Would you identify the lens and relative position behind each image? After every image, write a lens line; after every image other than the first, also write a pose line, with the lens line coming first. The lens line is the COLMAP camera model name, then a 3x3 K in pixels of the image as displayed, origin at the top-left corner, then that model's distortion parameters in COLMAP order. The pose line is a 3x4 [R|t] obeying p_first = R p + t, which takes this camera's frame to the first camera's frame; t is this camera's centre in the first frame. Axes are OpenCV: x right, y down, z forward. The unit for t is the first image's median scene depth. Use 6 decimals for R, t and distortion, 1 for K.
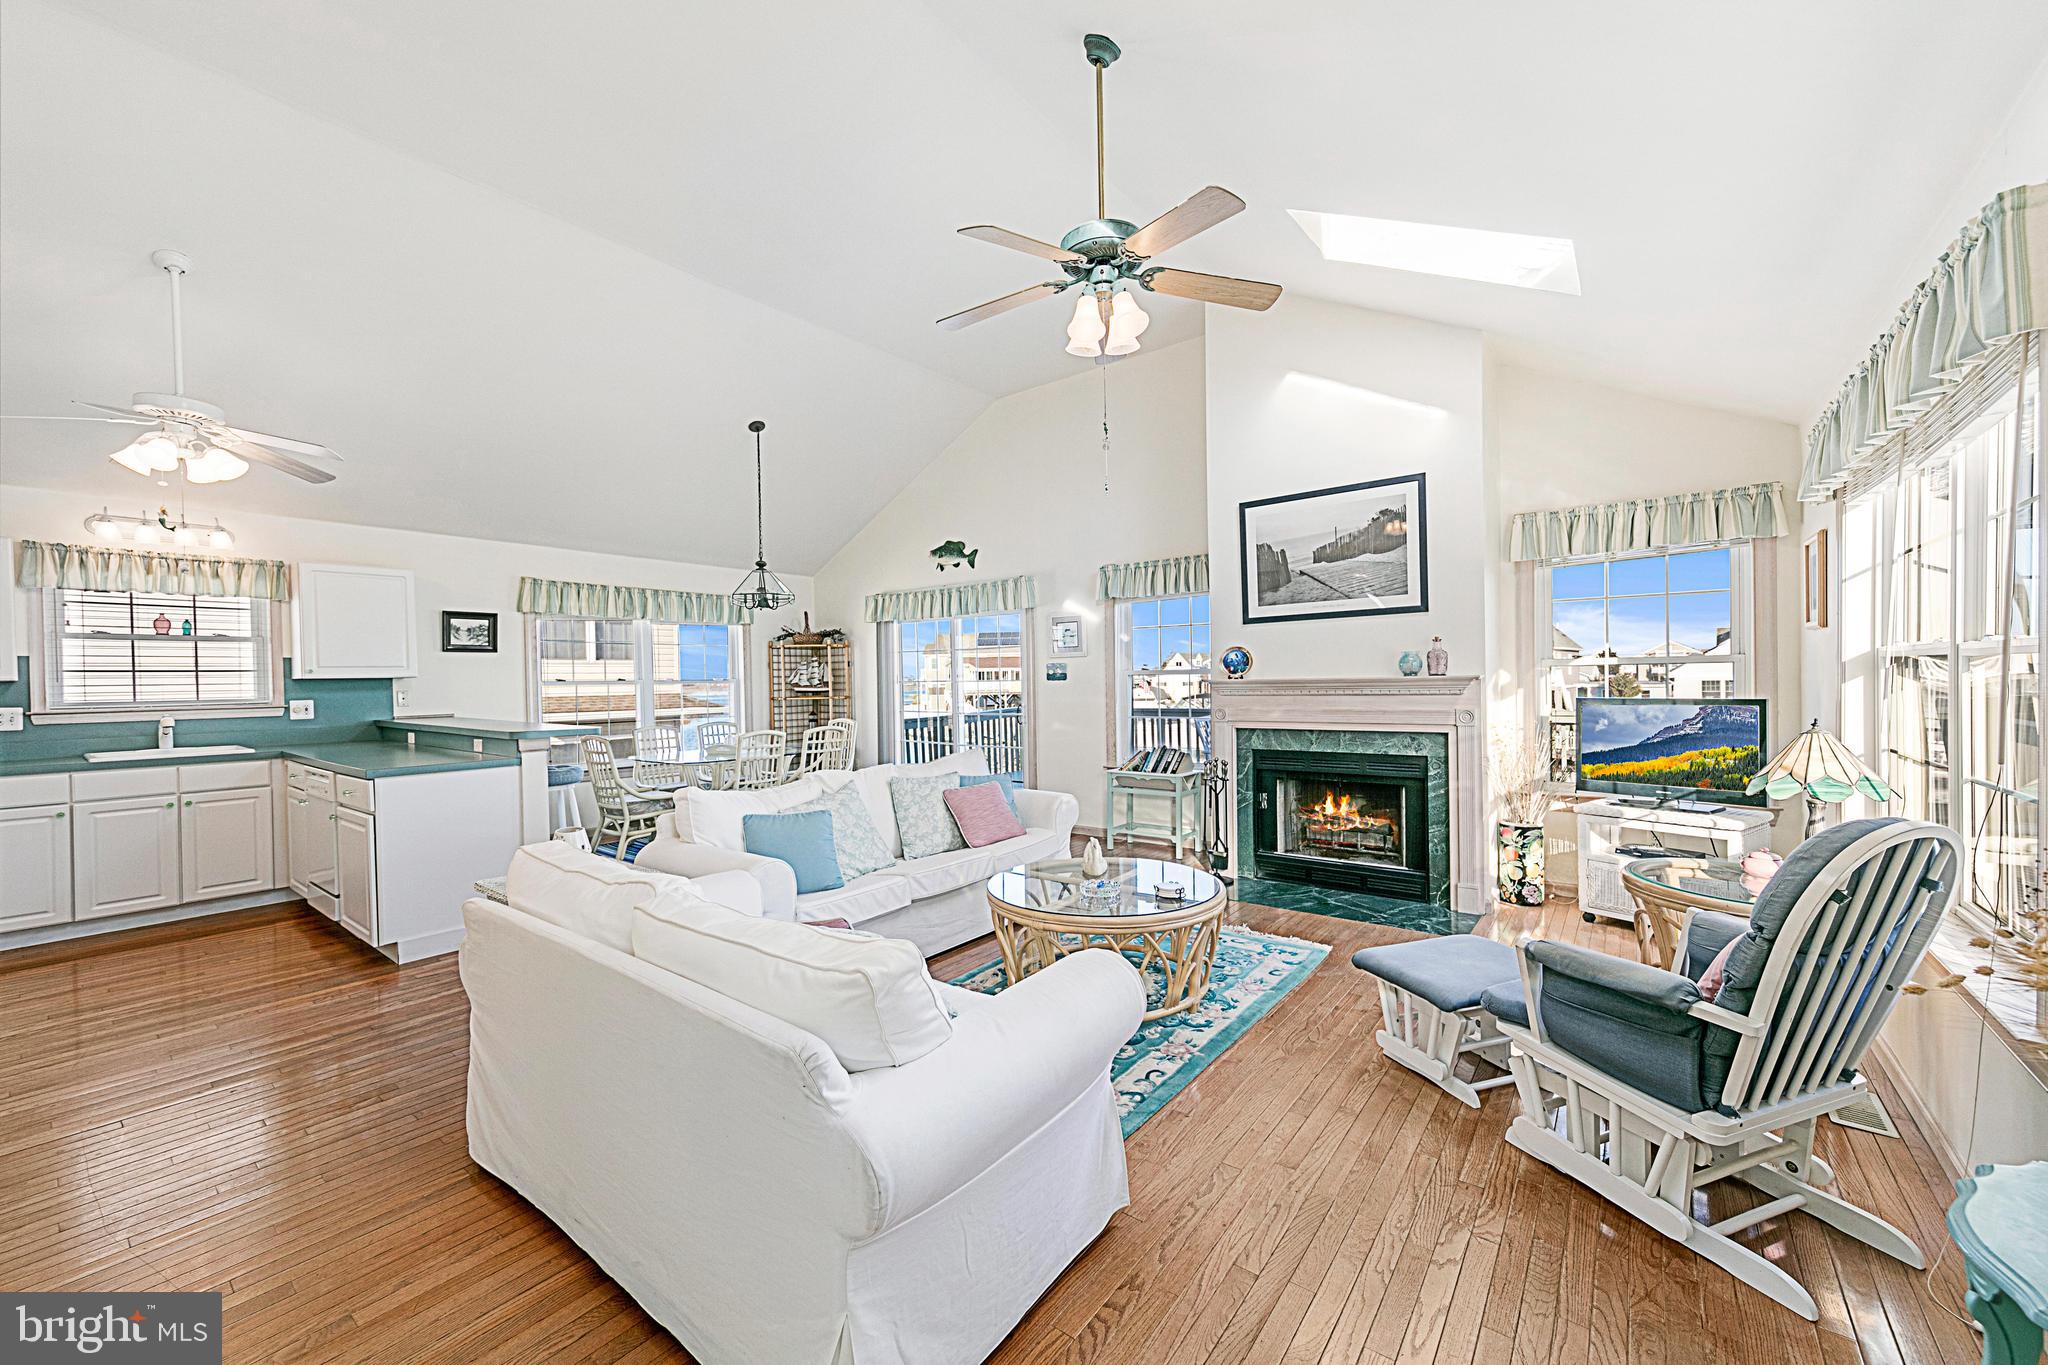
lens RADIAL K [[795.0, 0, 1033.0], [0, 795.0, 685.6], [0, 0, 1]] dist [0.007299, -0.000696]
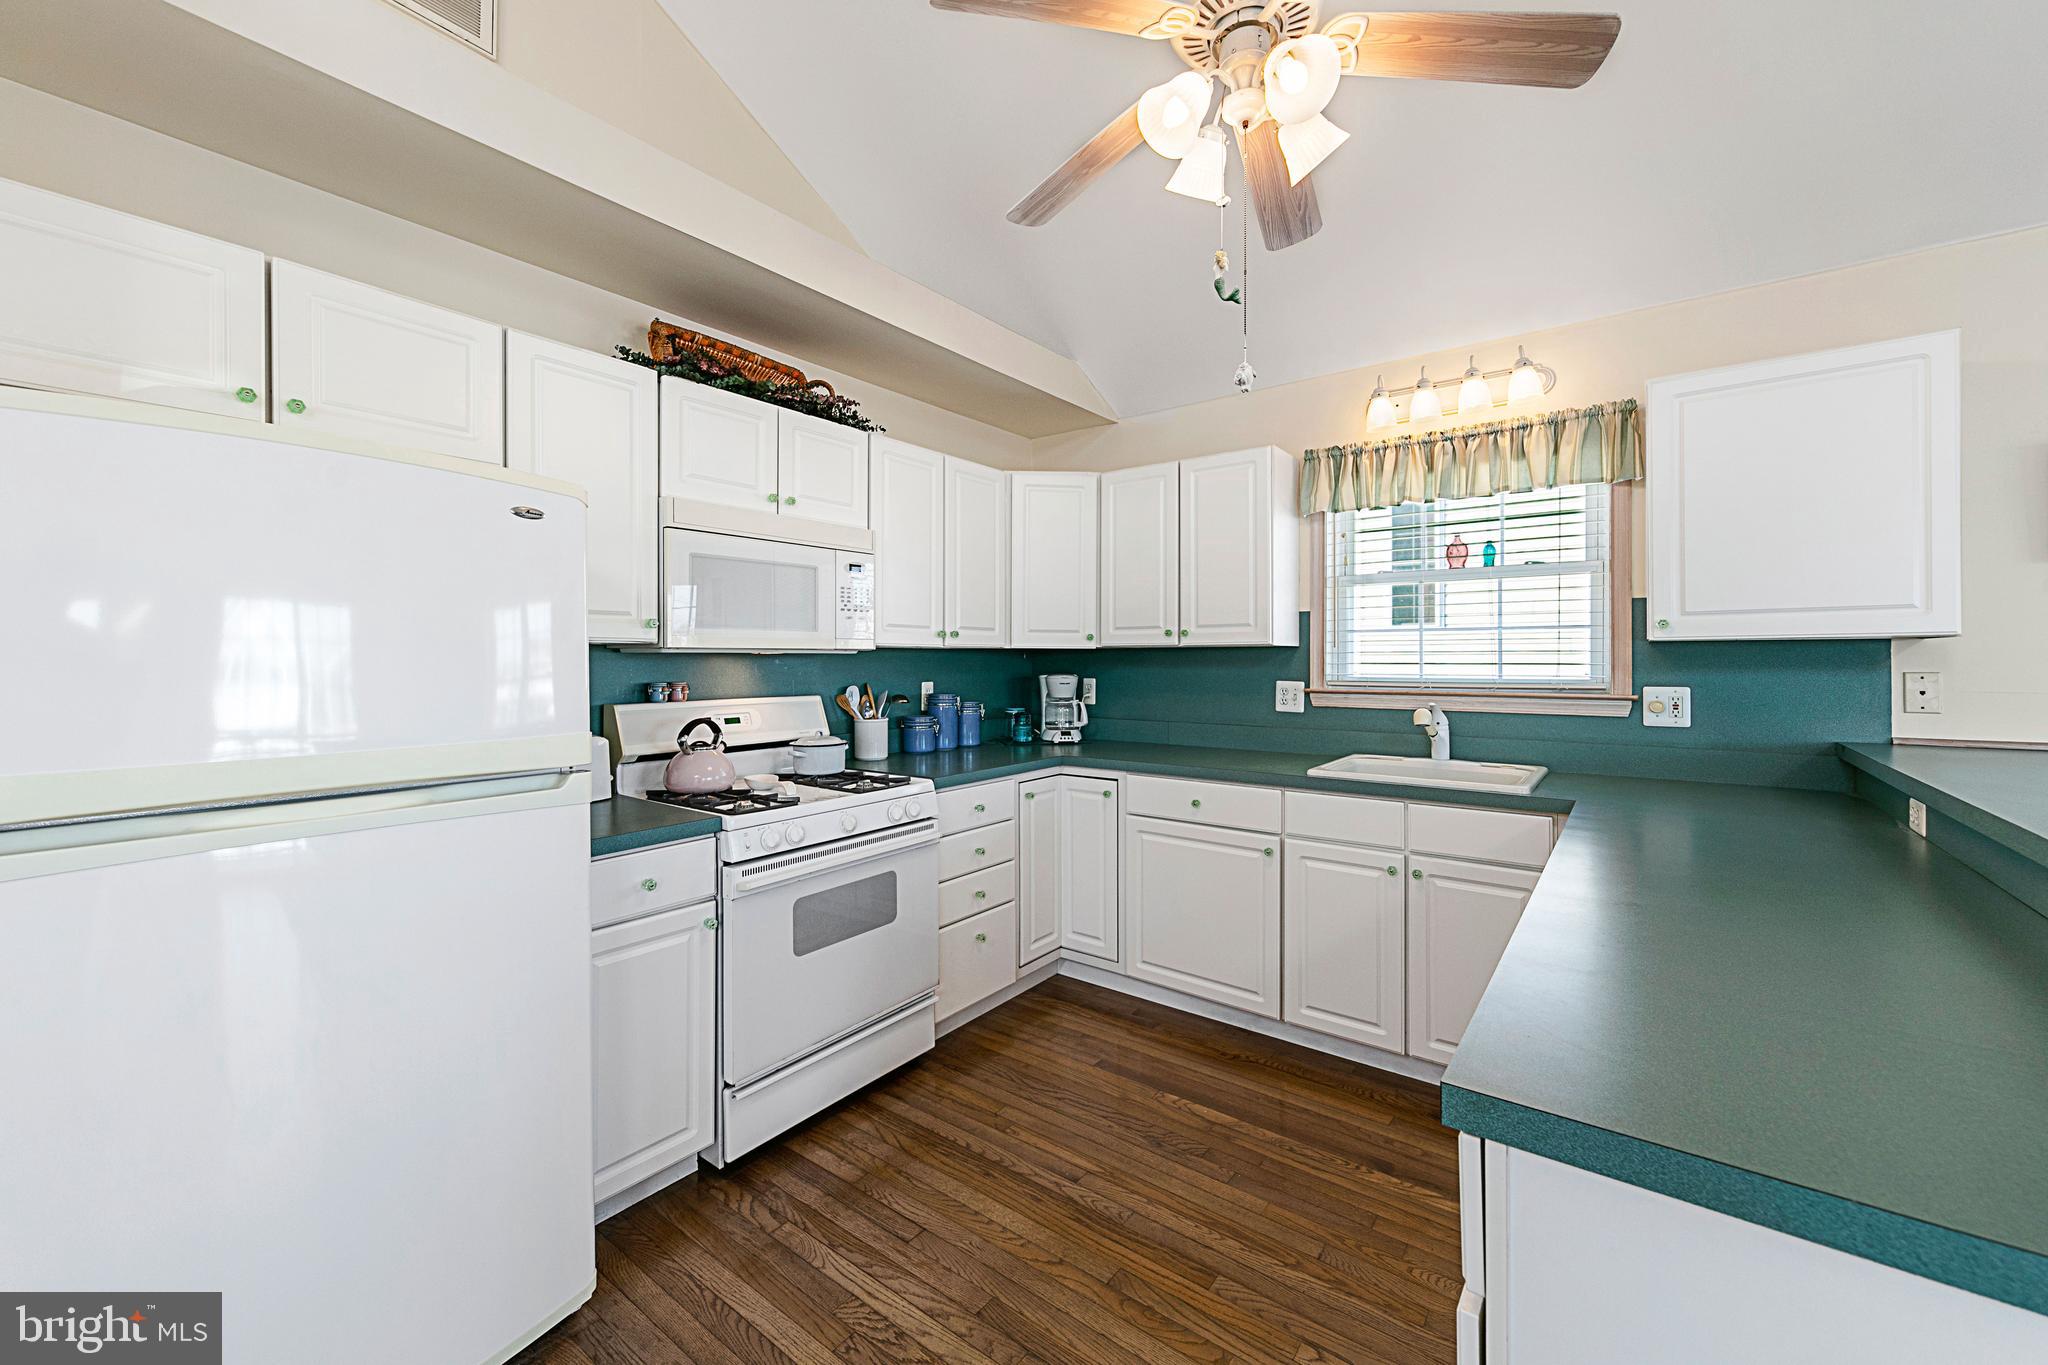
lens RADIAL K [[795.0, 0, 1025.8], [0, 795.0, 662.0], [0, 0, 1]] dist [0.007299, -0.000696]
pose [[0.004973, 0.017996, -0.999826, -0.483074], [-0.010748, 0.999781, 0.017941, -0.000803], [0.999930, 0.010657, 0.005165, 0.672379]]
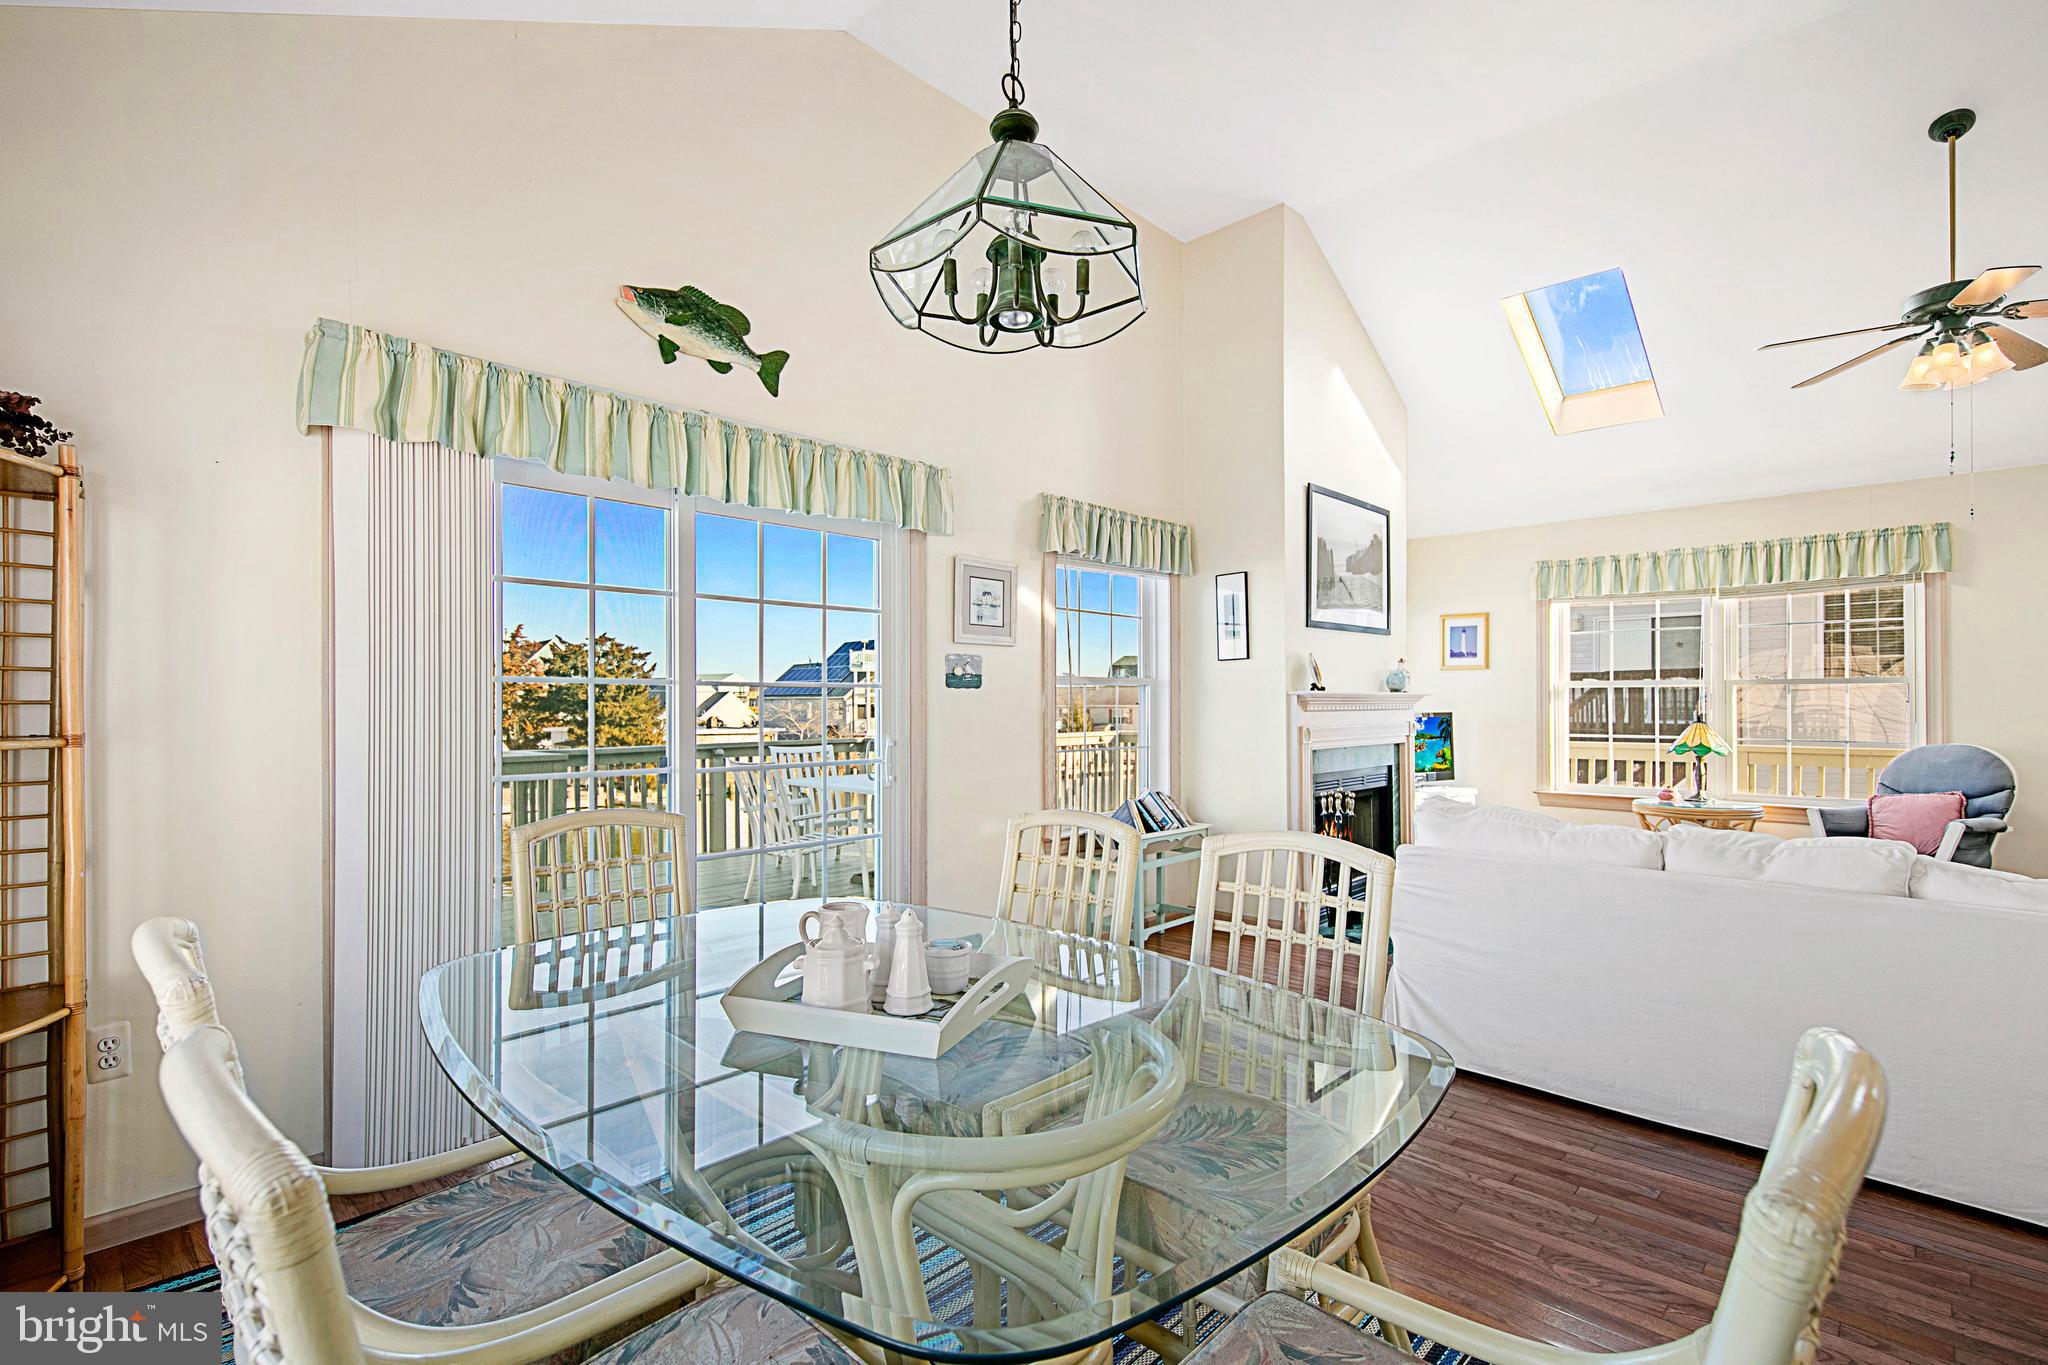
lens RADIAL K [[925.2, 0, 1038.4], [0, 925.2, 702.9], [0, 0, 1]] dist [0.010302, -0.001947]
pose [[0.102260, 0.019704, 0.994563, -0.750119], [0.011193, 0.999718, -0.020957, 0.021111], [-0.994695, 0.013275, 0.102010, 1.204865]]
